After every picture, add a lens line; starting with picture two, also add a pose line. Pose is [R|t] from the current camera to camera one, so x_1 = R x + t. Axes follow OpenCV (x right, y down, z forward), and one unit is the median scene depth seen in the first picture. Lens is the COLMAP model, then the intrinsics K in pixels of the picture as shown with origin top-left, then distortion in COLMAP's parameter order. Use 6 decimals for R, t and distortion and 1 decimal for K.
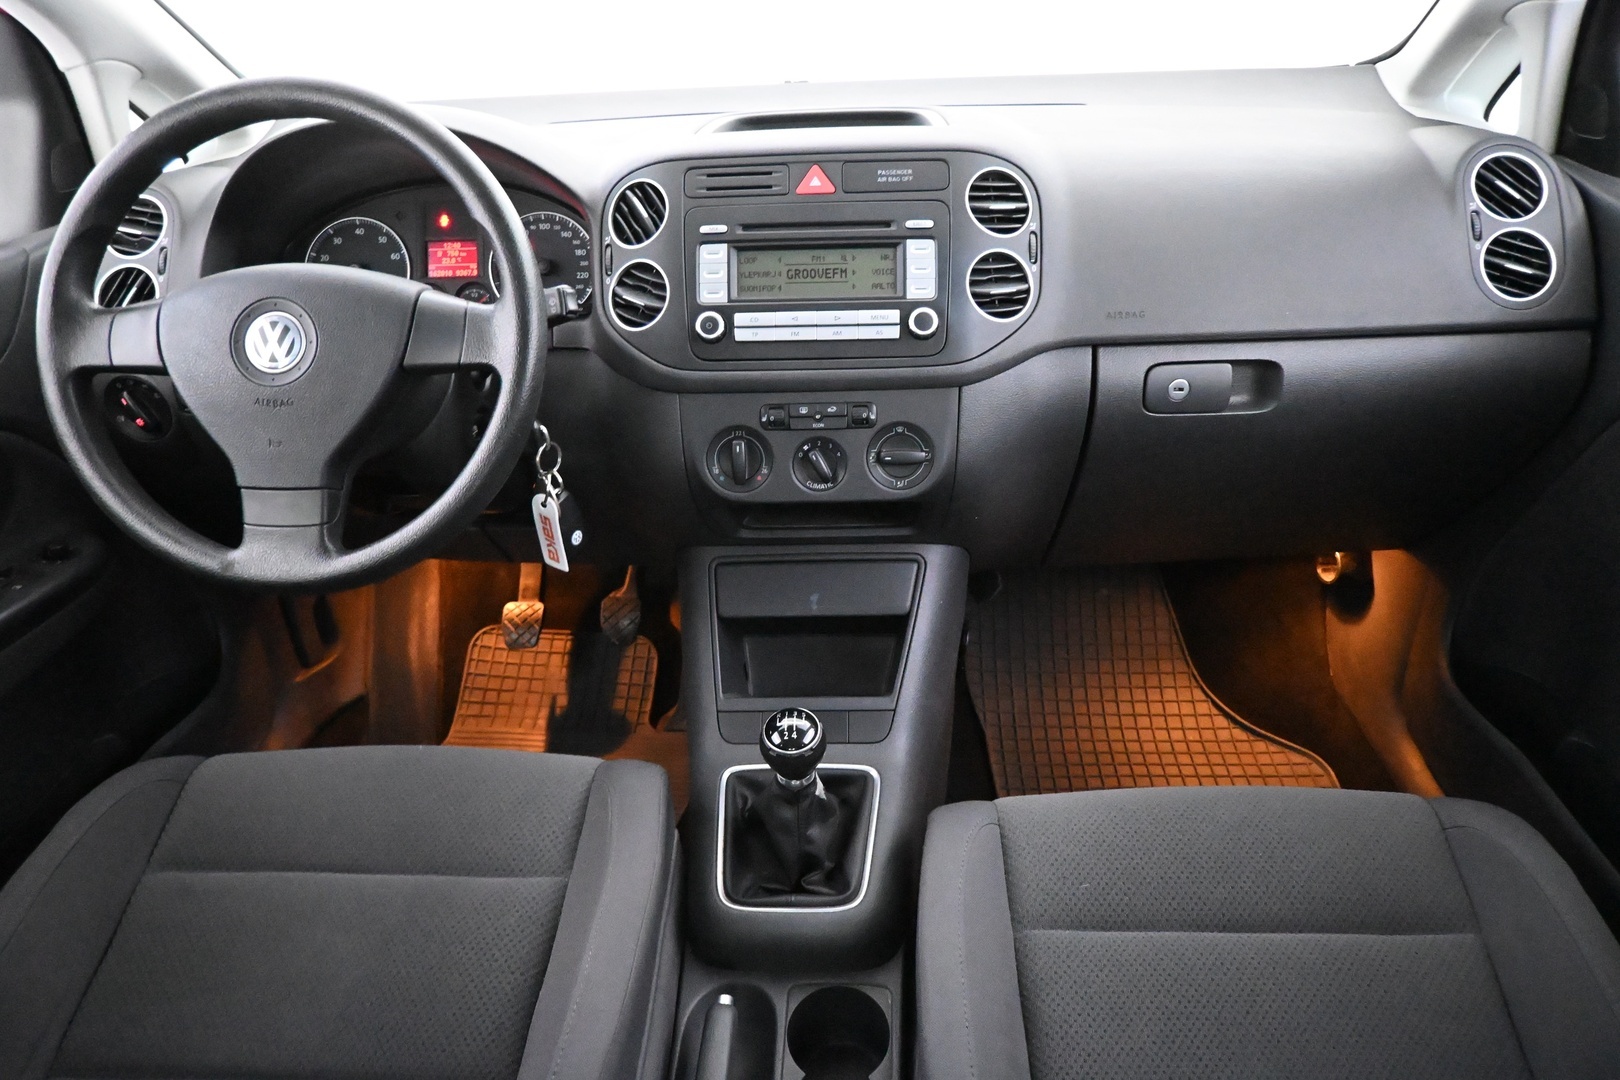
lens RADIAL K [[1164.1, 0, 818.0], [0, 1164.1, 545.1], [0, 0, 1]] dist [-0.012779, -0.006967]
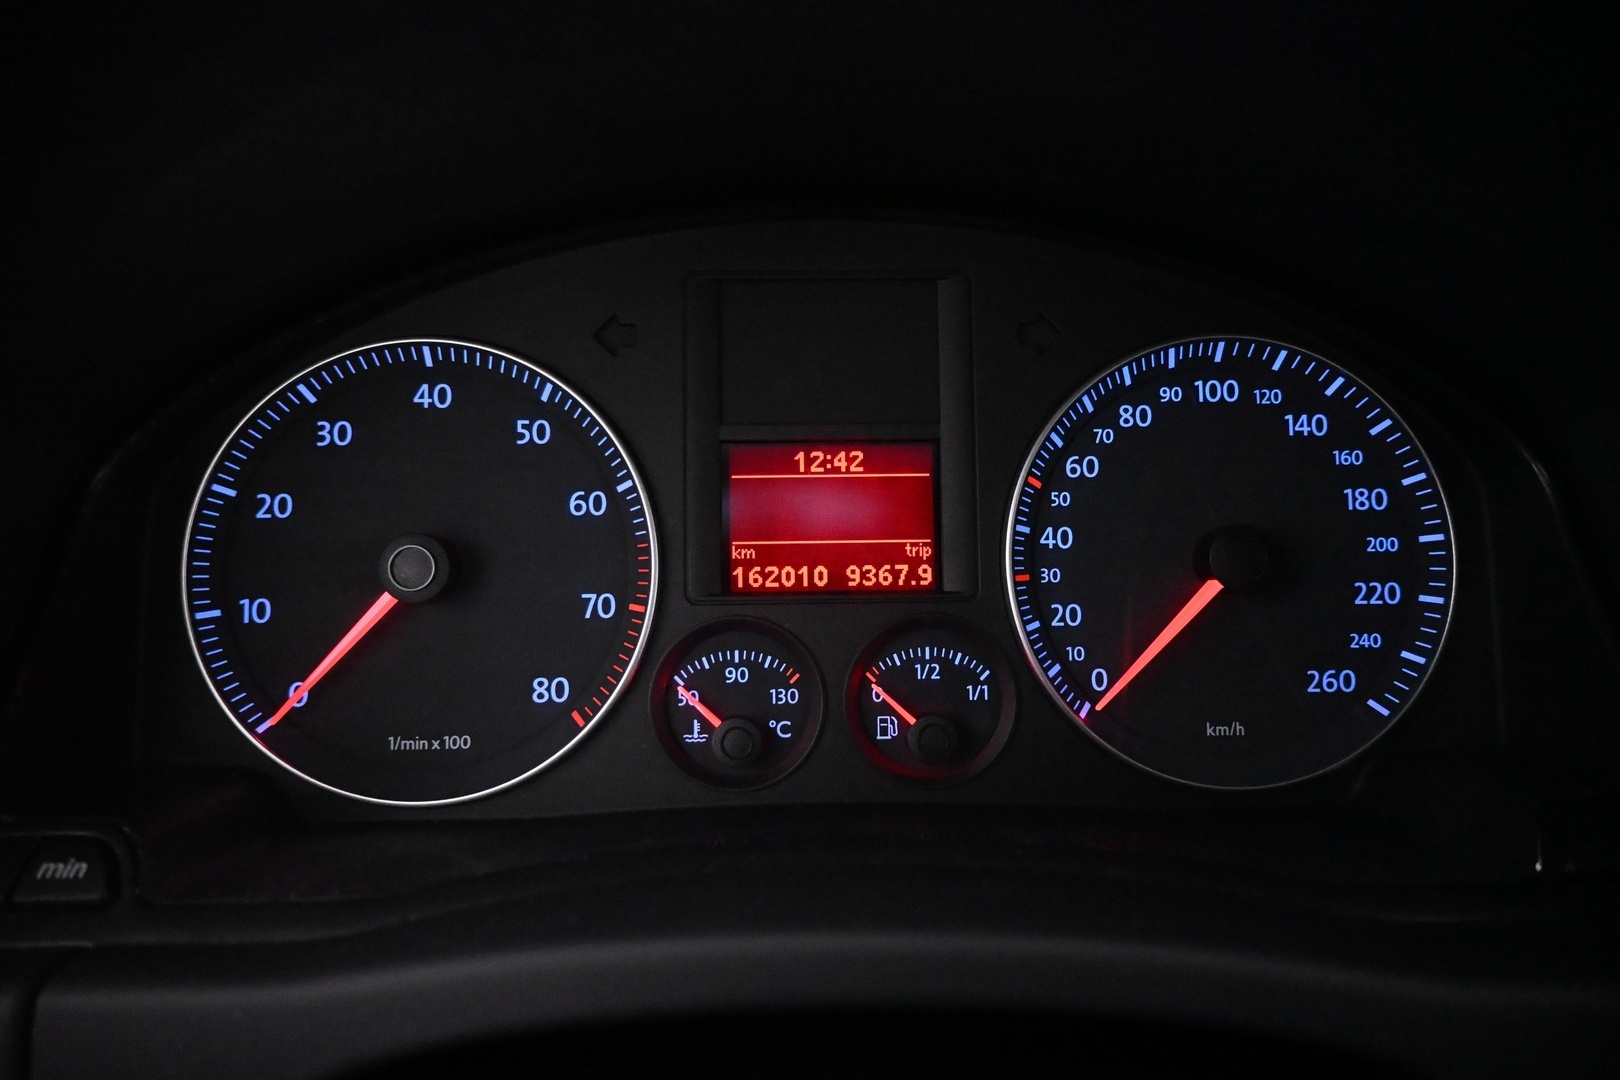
lens RADIAL K [[1164.1, 0, 805.8], [0, 1164.1, 538.3], [0, 0, 1]] dist [-0.012779, -0.006967]
pose [[0.996190, 0.001413, 0.087200, -0.396142], [0.004539, 0.997674, -0.068014, -0.262041], [-0.087093, 0.068151, 0.993866, 0.884034]]
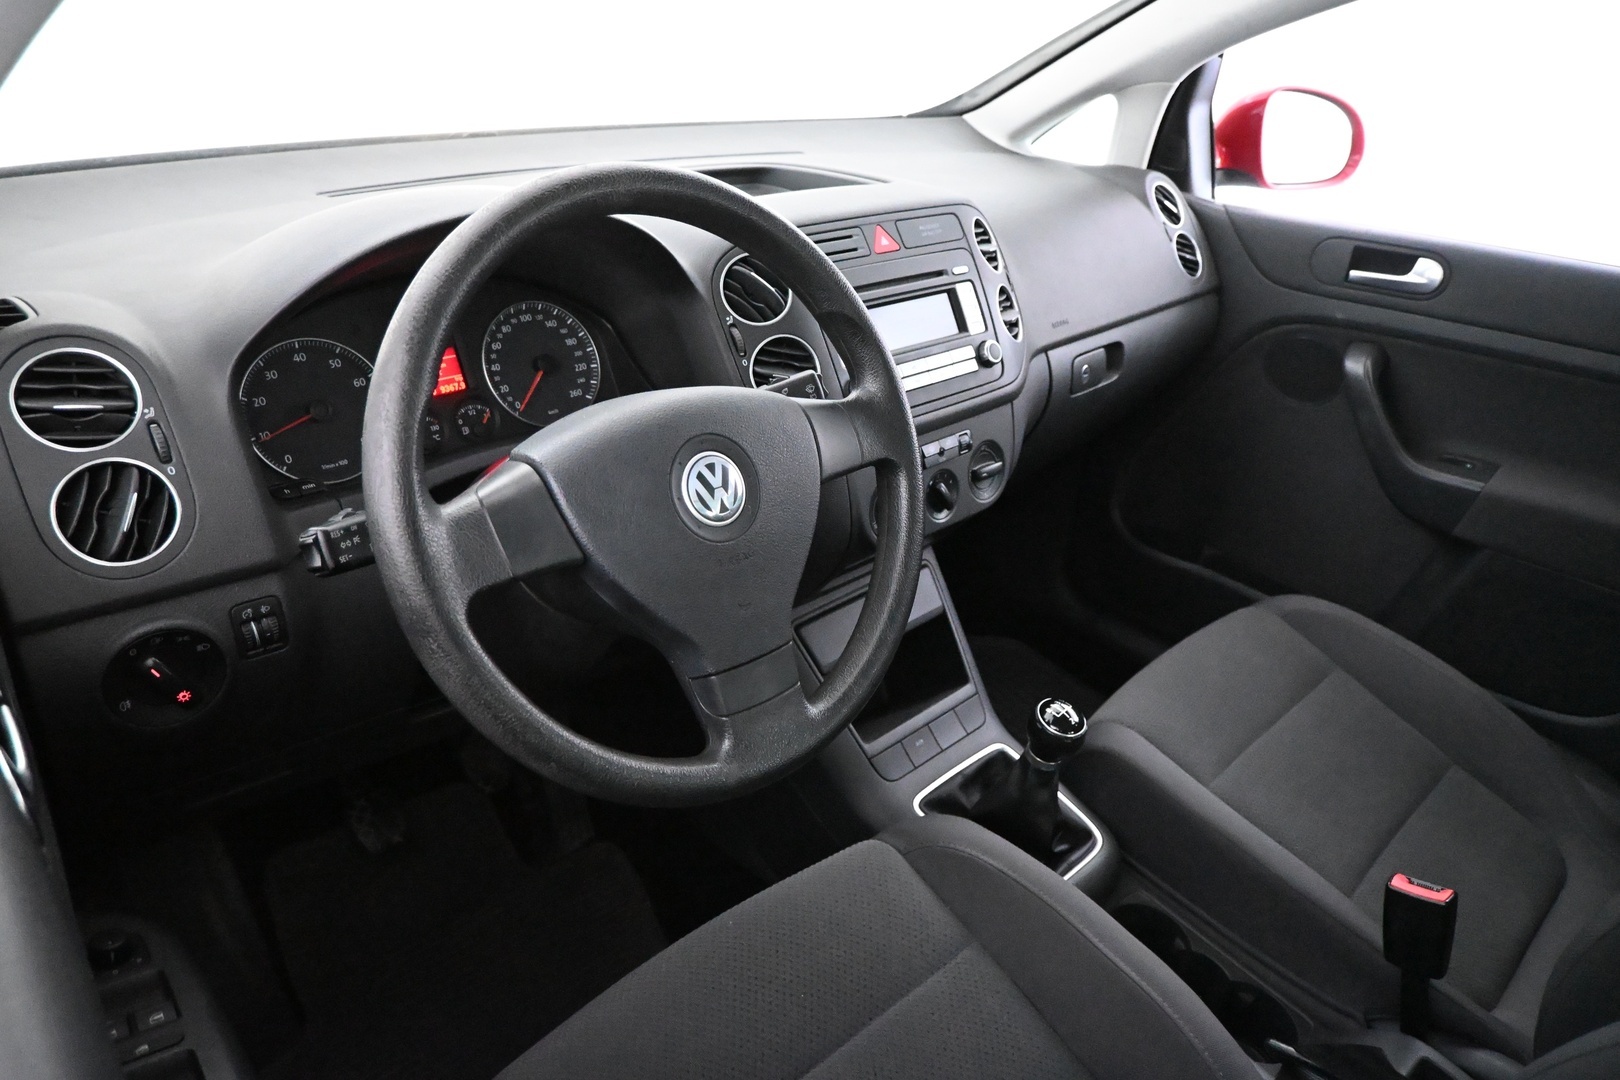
lens RADIAL K [[1164.1, 0, 841.2], [0, 1164.1, 510.0], [0, 0, 1]] dist [-0.012779, -0.006967]
pose [[0.656167, -0.247784, 0.712775, -0.836365], [0.271430, 0.958834, 0.083449, -0.170825], [-0.704110, 0.138713, 0.696411, 0.306028]]
